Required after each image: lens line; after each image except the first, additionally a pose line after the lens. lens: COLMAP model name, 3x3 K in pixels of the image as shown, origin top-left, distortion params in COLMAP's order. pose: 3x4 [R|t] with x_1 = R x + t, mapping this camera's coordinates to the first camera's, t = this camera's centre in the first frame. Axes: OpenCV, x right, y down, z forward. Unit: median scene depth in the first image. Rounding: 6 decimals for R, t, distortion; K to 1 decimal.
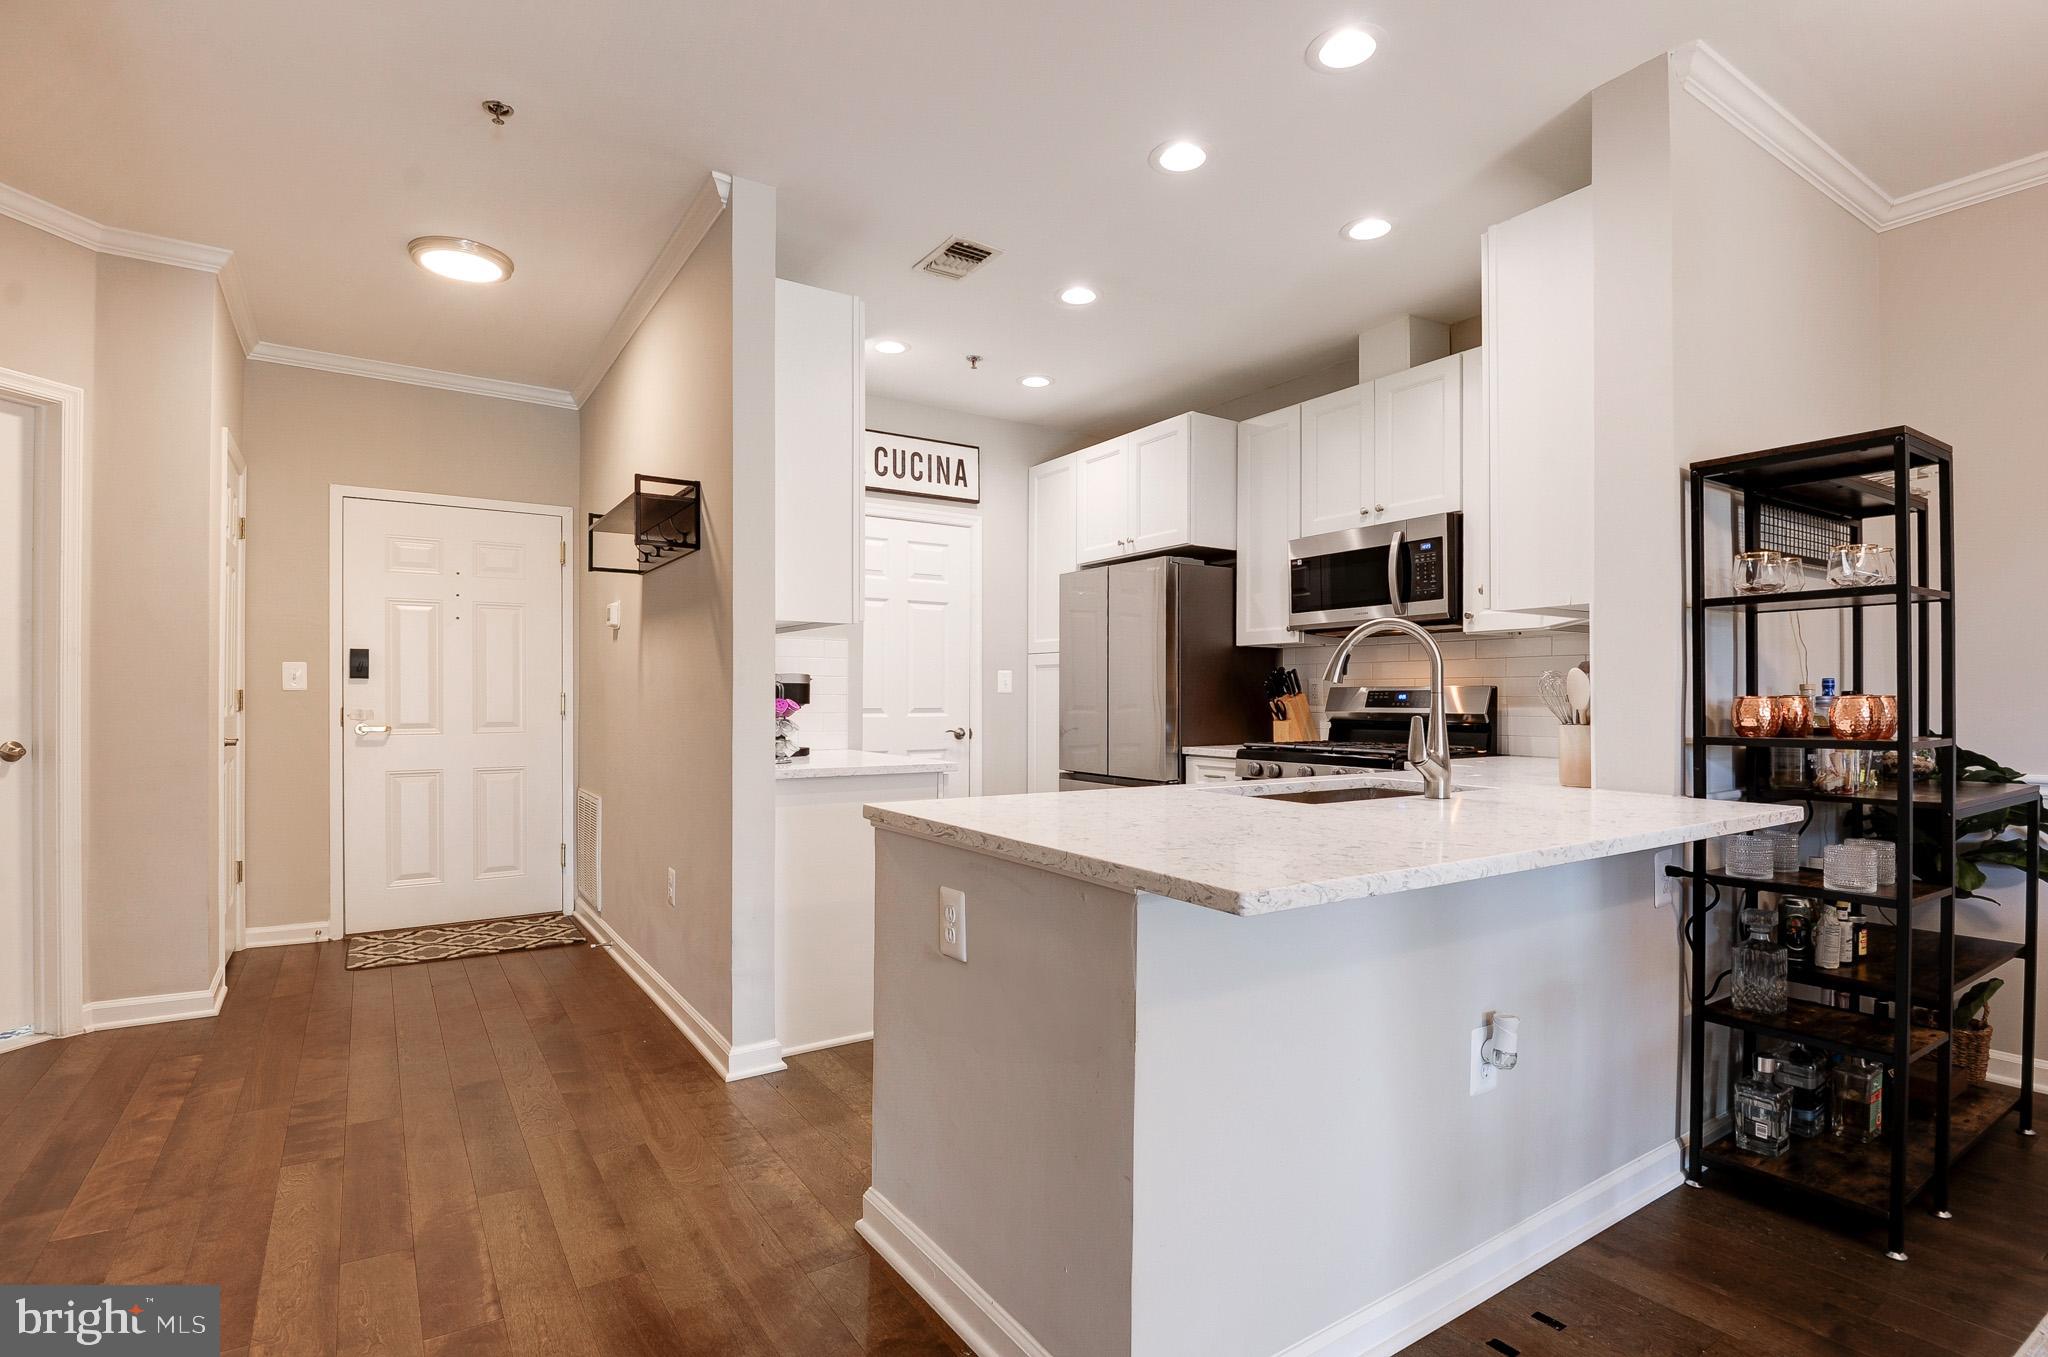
lens RADIAL K [[969.8, 0, 1036.7], [0, 969.8, 696.6], [0, 0, 1]] dist [-0.000042, -0.000266]
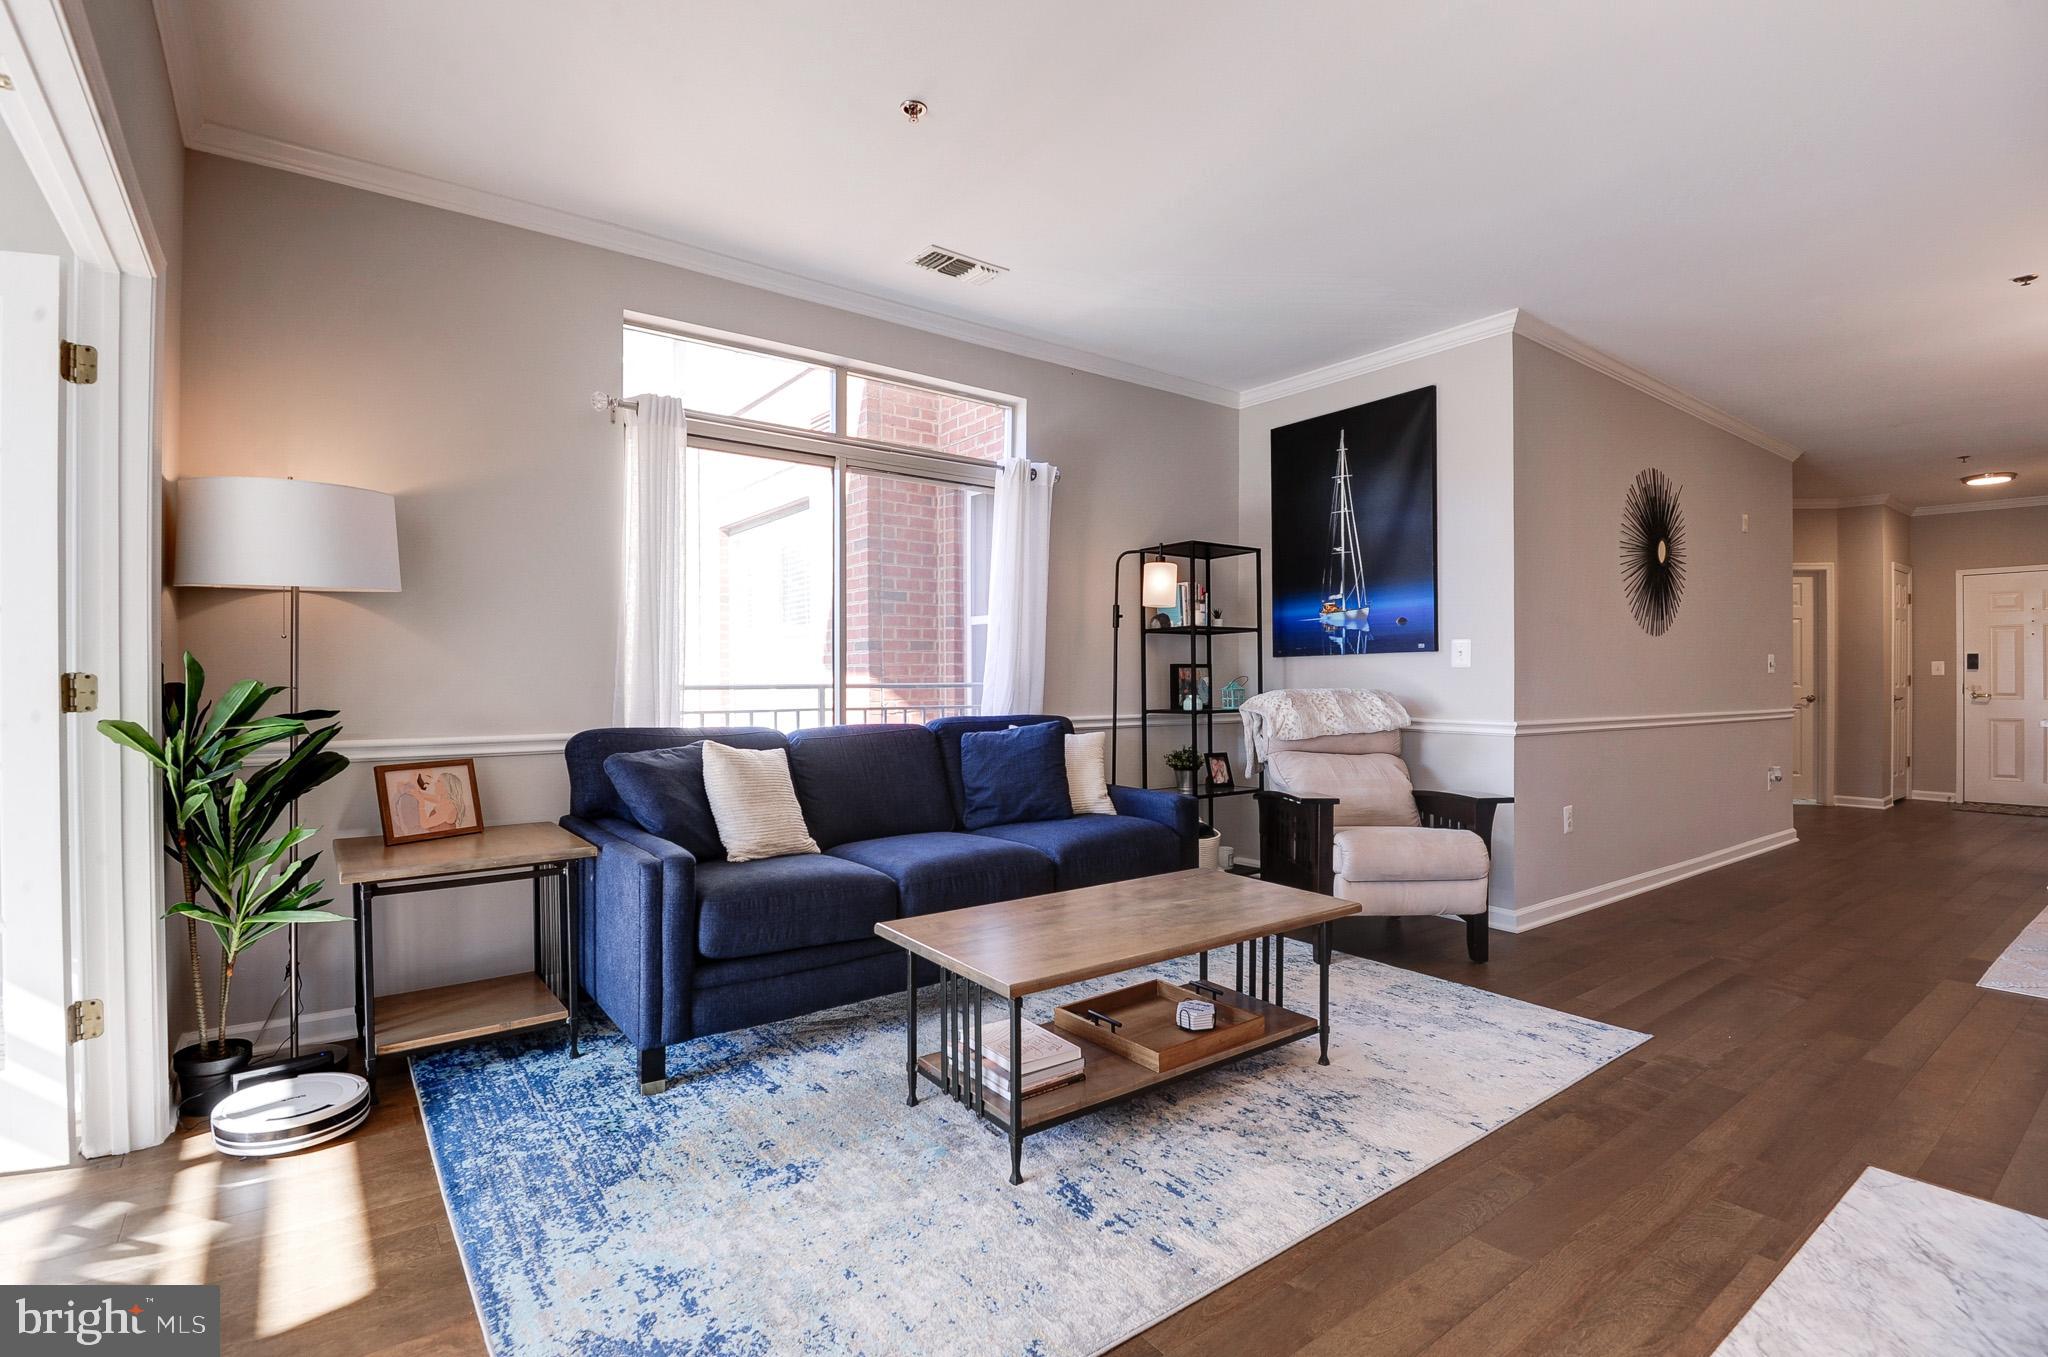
lens RADIAL K [[961.5, 0, 1024.0], [0, 961.5, 678.5], [0, 0, 1]] dist [0.002748, -0.016566]
pose [[0.048124, -0.003358, -0.998836, 1.090110], [0.002735, 0.999991, -0.003230, 0.000649], [0.998838, -0.002576, 0.048133, -0.971656]]
